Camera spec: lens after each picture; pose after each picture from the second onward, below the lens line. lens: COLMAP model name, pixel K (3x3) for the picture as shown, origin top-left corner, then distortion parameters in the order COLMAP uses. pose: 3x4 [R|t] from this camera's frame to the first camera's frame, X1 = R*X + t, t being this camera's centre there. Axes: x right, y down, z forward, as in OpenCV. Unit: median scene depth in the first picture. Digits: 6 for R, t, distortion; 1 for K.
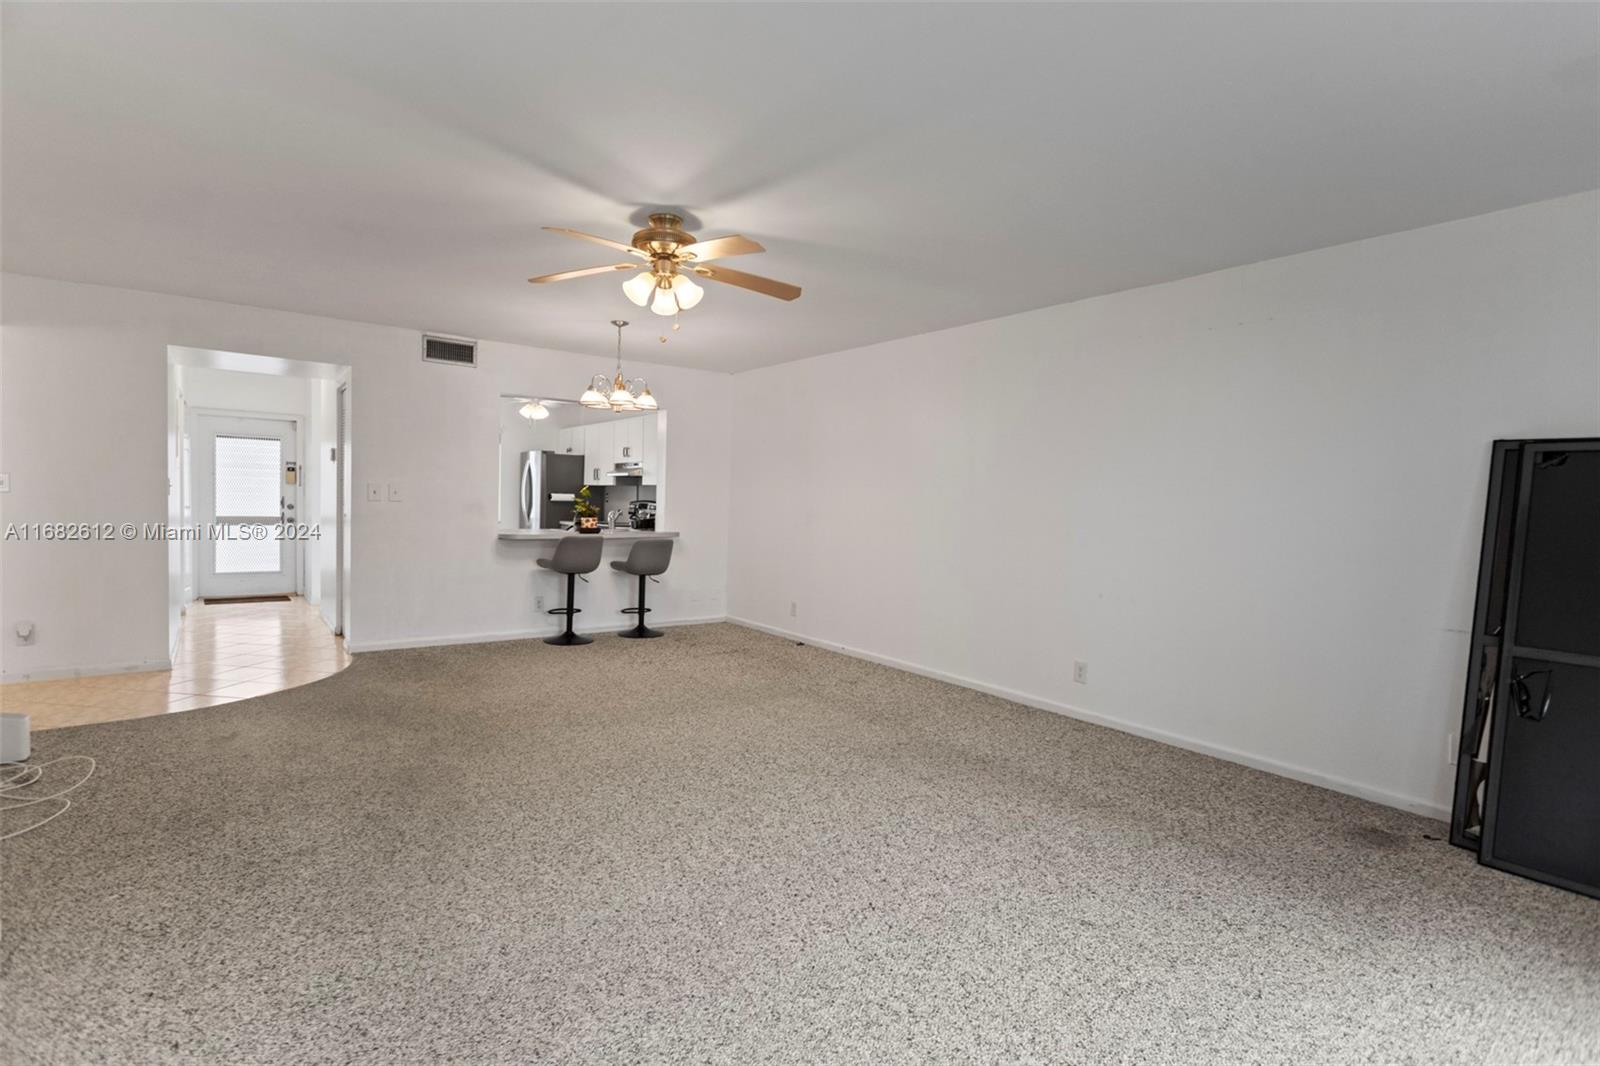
lens RADIAL K [[767.2, 0, 768.9], [0, 767.2, 531.9], [0, 0, 1]] dist [0.002356, 0.000416]
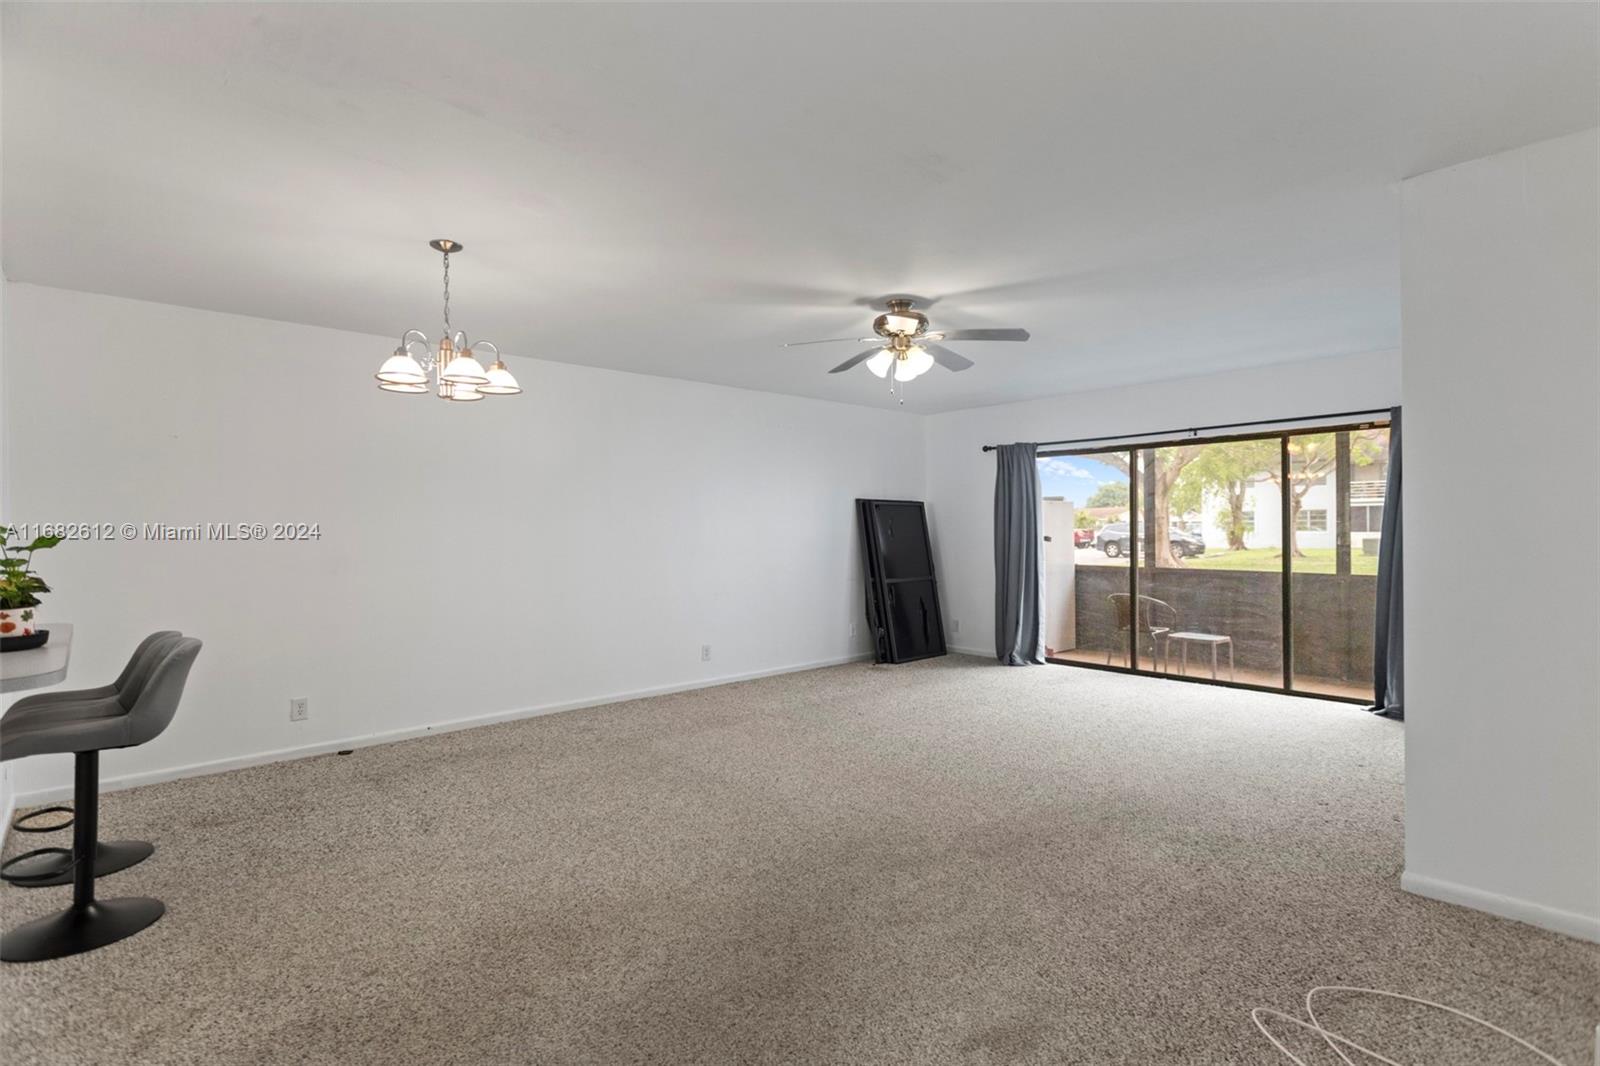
lens RADIAL K [[779.1, 0, 806.7], [0, 779.1, 531.9], [0, 0, 1]] dist [0.000381, -0.000273]
pose [[-0.125893, -0.029995, 0.991590, -0.753418], [0.049404, 0.998113, 0.036465, -0.057135], [-0.990813, 0.053579, -0.124173, 0.741659]]
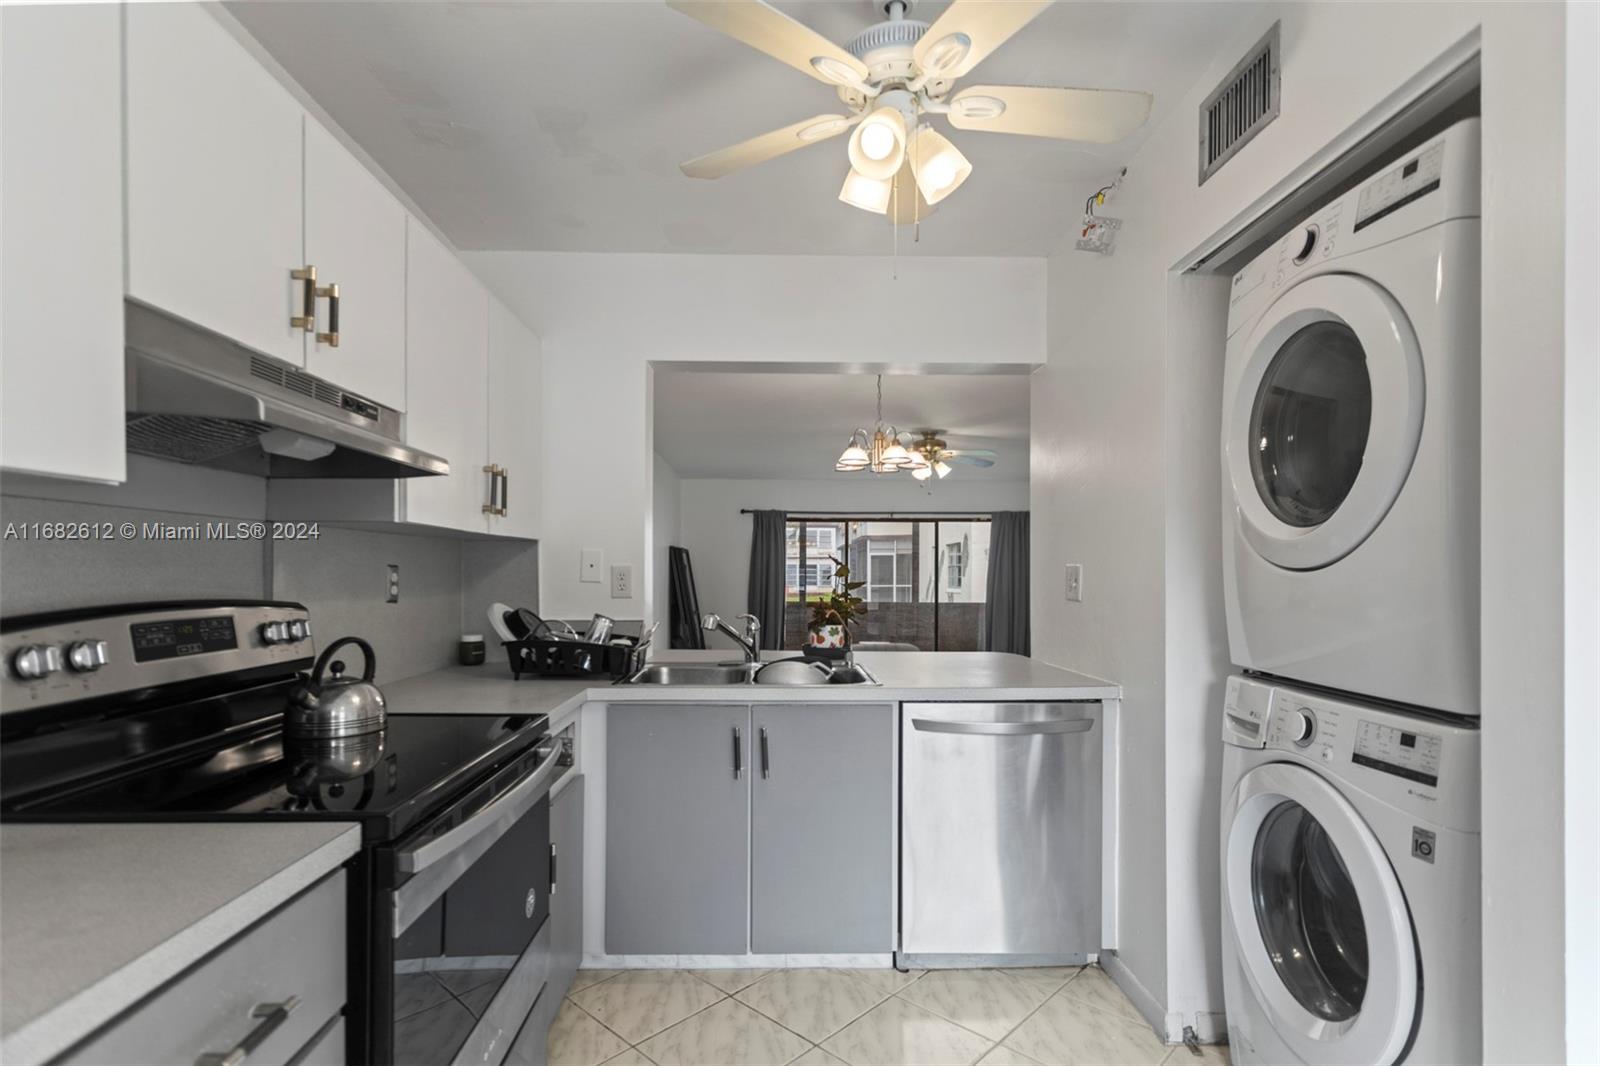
lens RADIAL K [[773.4, 0, 782.2], [0, 773.4, 571.0], [0, 0, 1]] dist [0.000076, 0.000131]
pose [[-0.822374, -0.027922, 0.568262, -0.539652], [-0.001484, 0.998897, 0.046934, -0.082863], [-0.568945, 0.037754, -0.821508, 1.604781]]
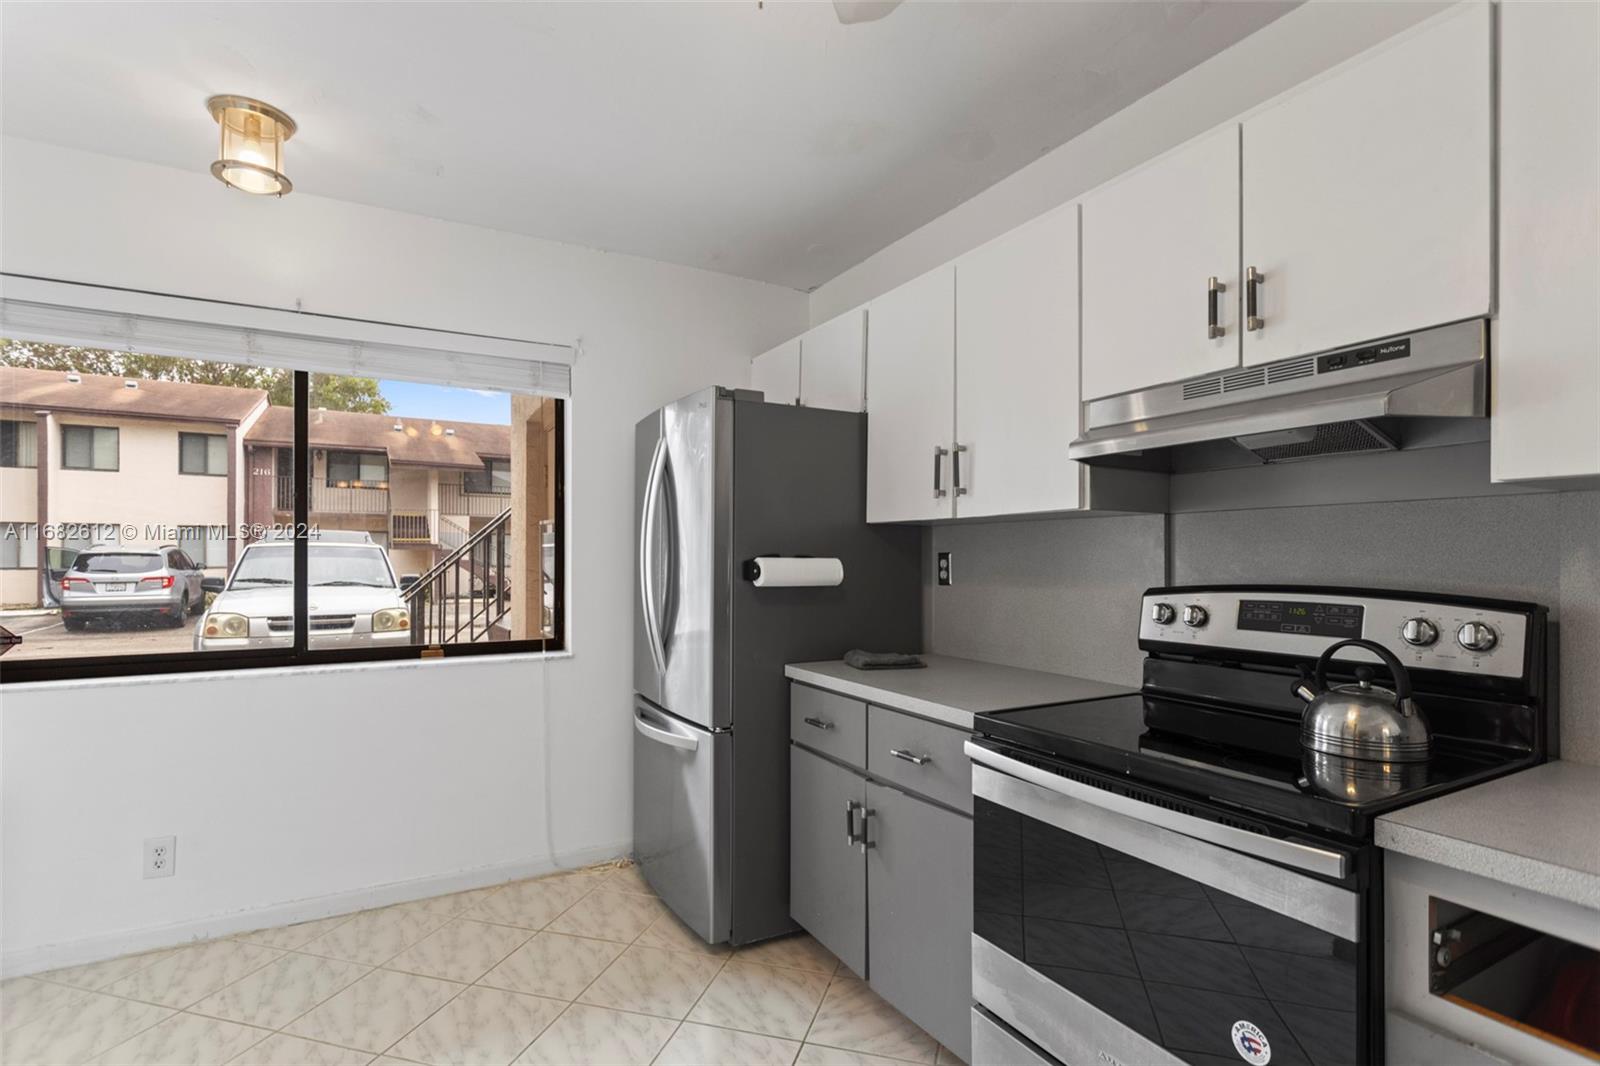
lens RADIAL K [[787.1, 0, 802.6], [0, 787.1, 560.6], [0, 0, 1]] dist [0.001771, 0.000088]
pose [[0.993618, -0.023101, -0.110410, -0.390327], [0.018511, 0.998928, -0.042419, -0.061947], [0.111272, 0.040104, 0.992980, 1.214392]]
